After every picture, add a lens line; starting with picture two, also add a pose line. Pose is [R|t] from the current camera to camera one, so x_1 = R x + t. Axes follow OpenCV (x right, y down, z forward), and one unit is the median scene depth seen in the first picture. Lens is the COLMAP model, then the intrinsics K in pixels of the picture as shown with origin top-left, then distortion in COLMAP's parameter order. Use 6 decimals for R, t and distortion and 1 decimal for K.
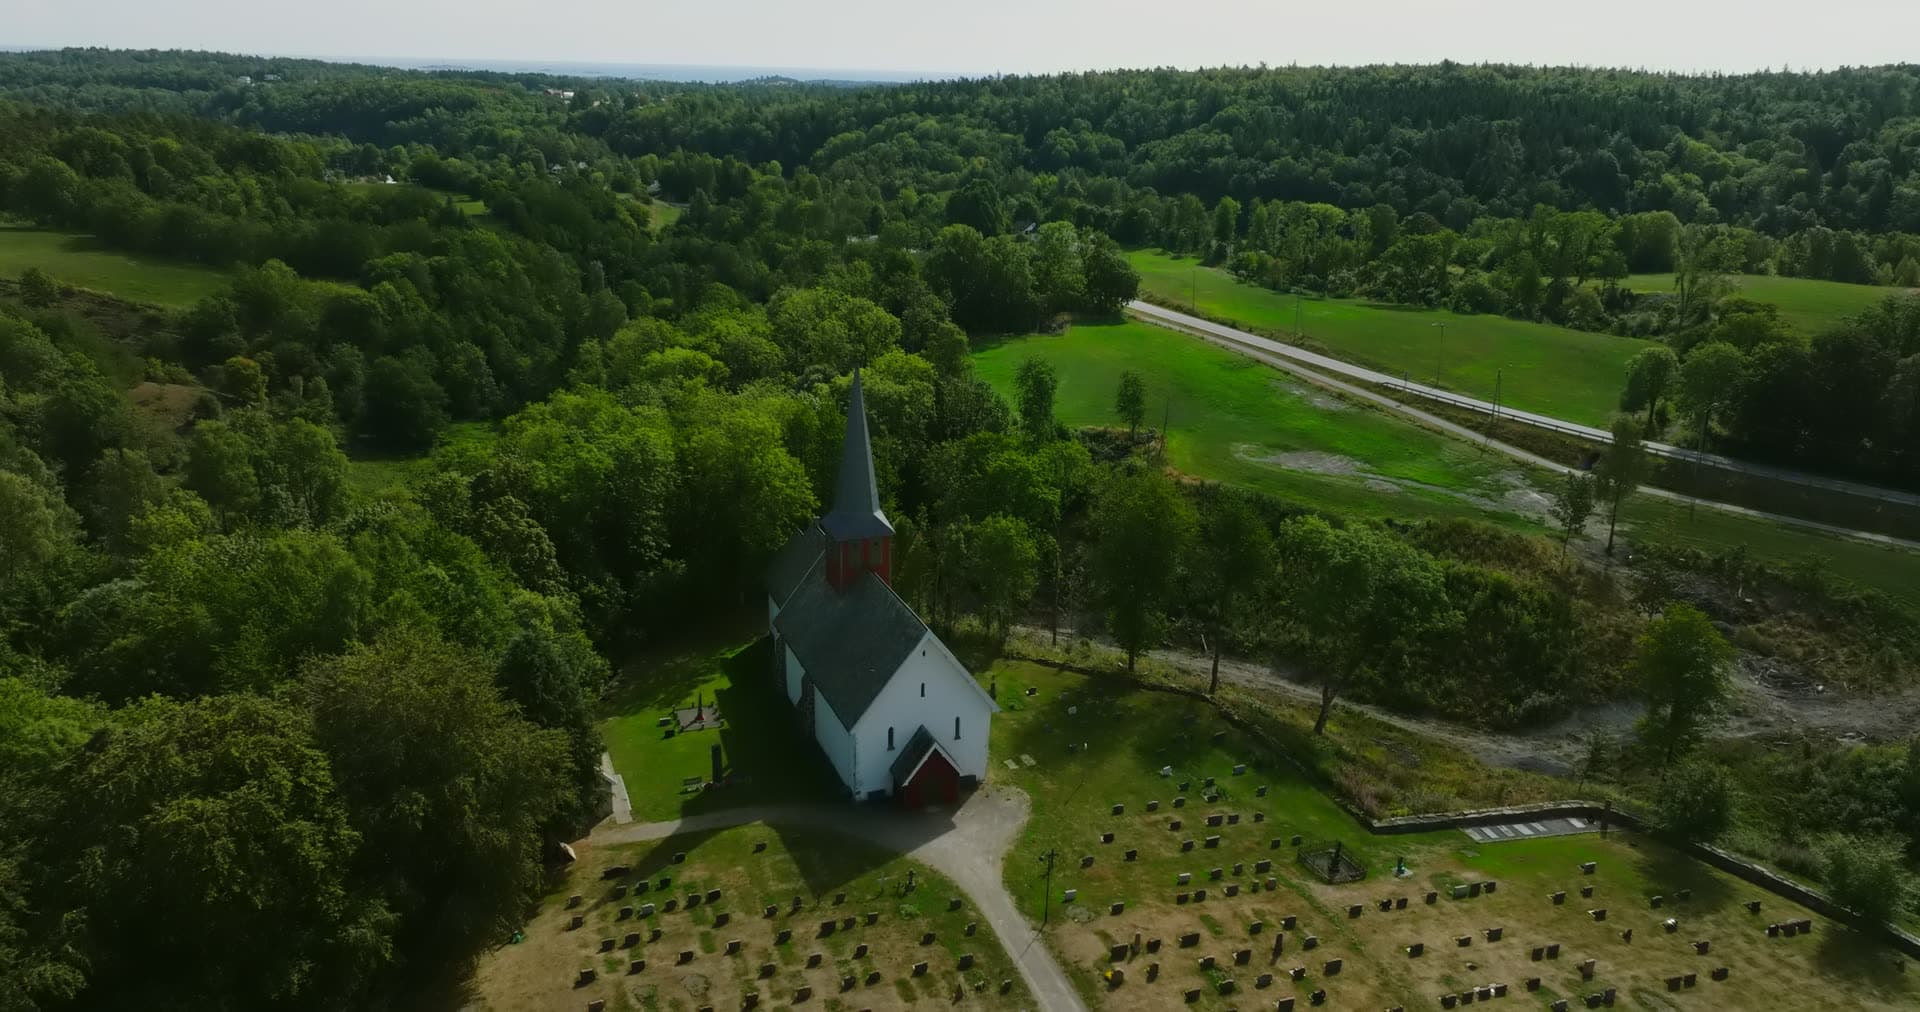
lens RADIAL K [[1345.2, 0, 963.3], [0, 1345.2, 506.4], [0, 0, 1]] dist [-0.003156, 0.018104]
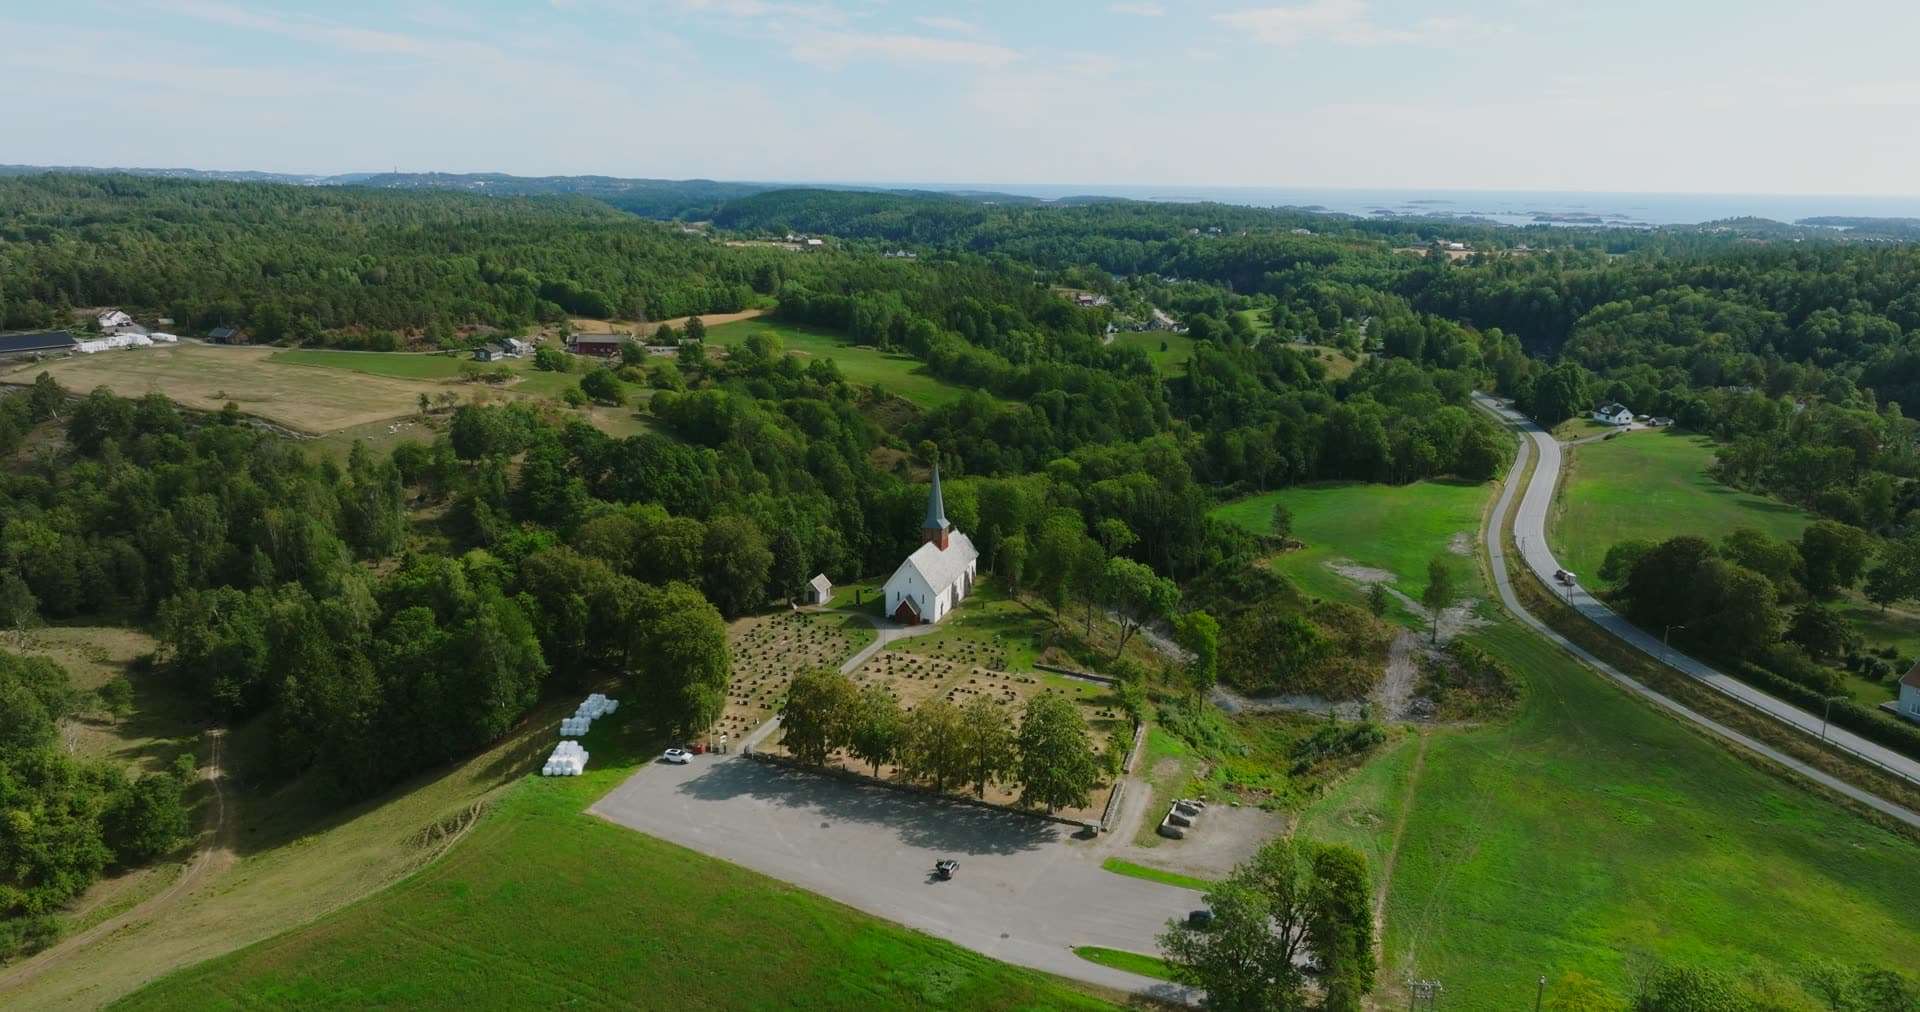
lens RADIAL K [[1345.2, 0, 962.9], [0, 1345.2, 505.1], [0, 0, 1]] dist [-0.003156, 0.018104]
pose [[0.769387, 0.135795, -0.624182, 0.182907], [-0.191515, 0.981230, -0.022594, 0.003072], [0.609398, 0.136923, 0.780952, -0.113793]]
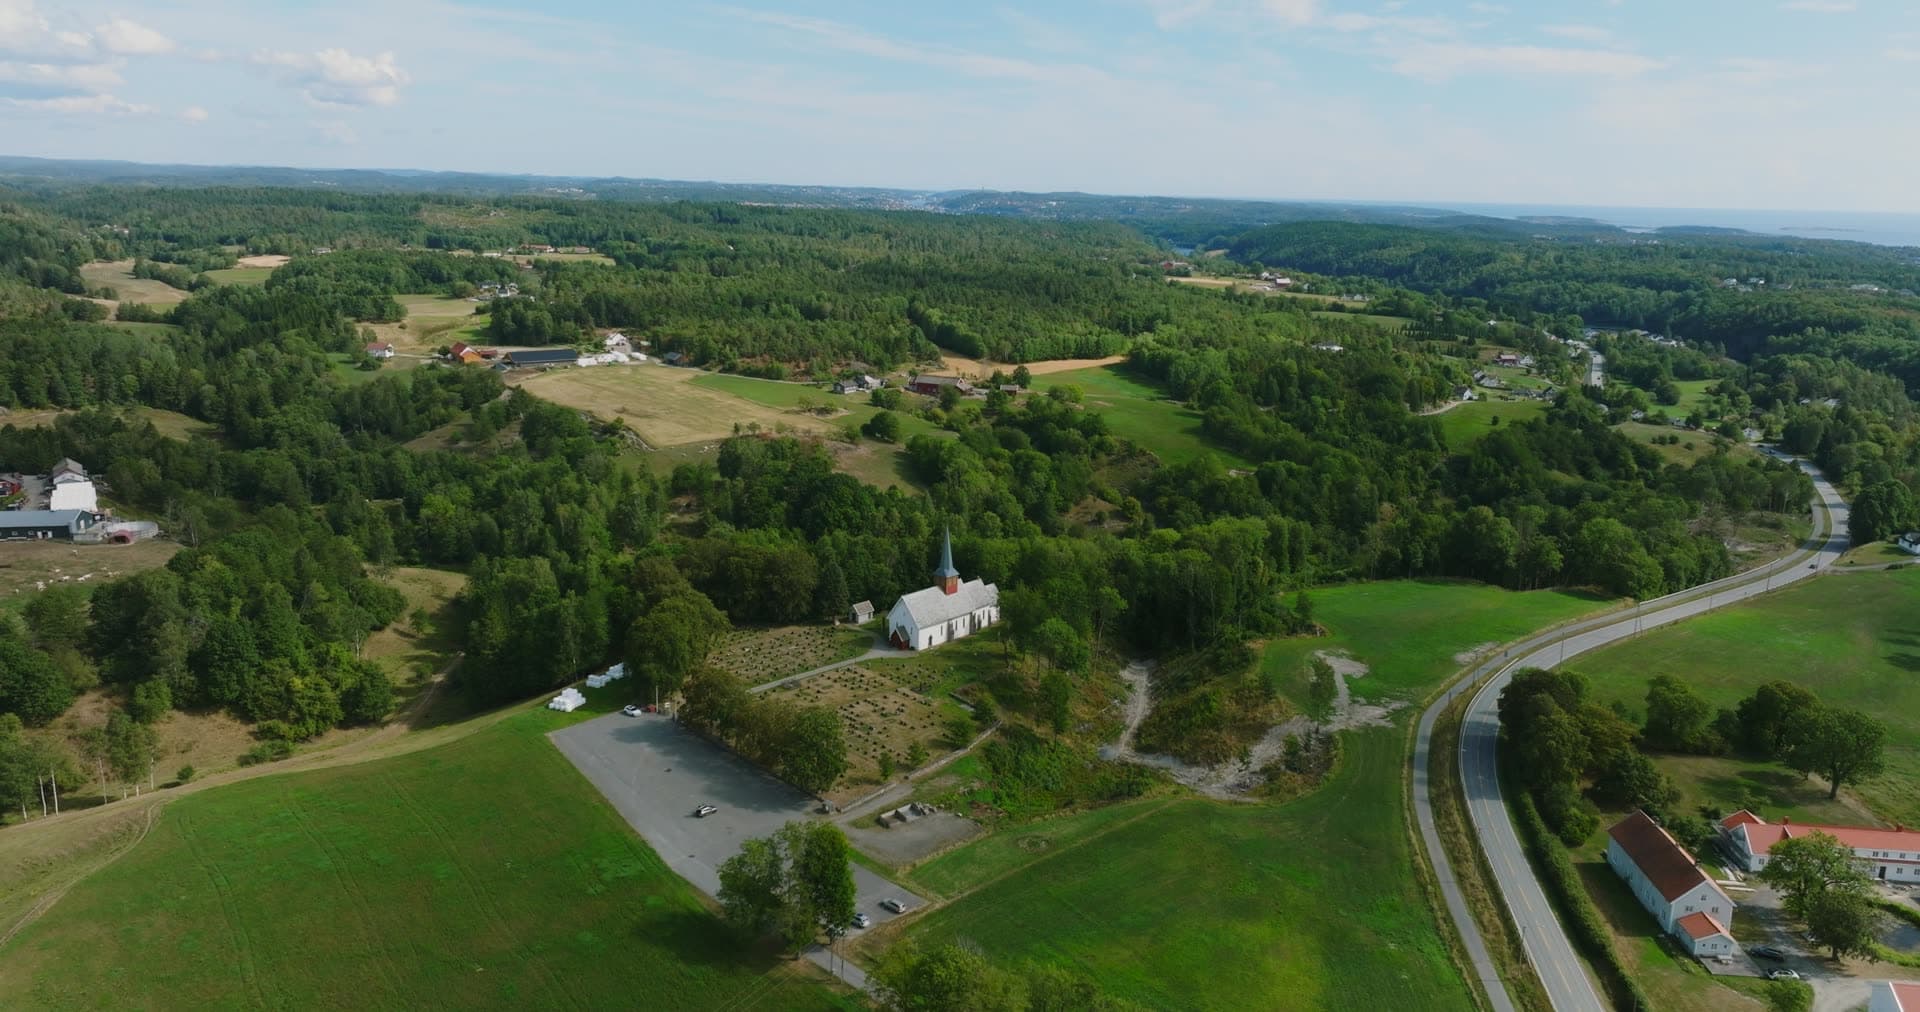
lens RADIAL K [[1345.2, 0, 963.6], [0, 1345.2, 507.5], [0, 0, 1]] dist [-0.003156, 0.018104]
pose [[0.444564, 0.194680, -0.874336, 0.318484], [-0.288992, 0.955073, 0.065717, -0.042054], [0.847848, 0.223461, 0.480852, -0.062693]]
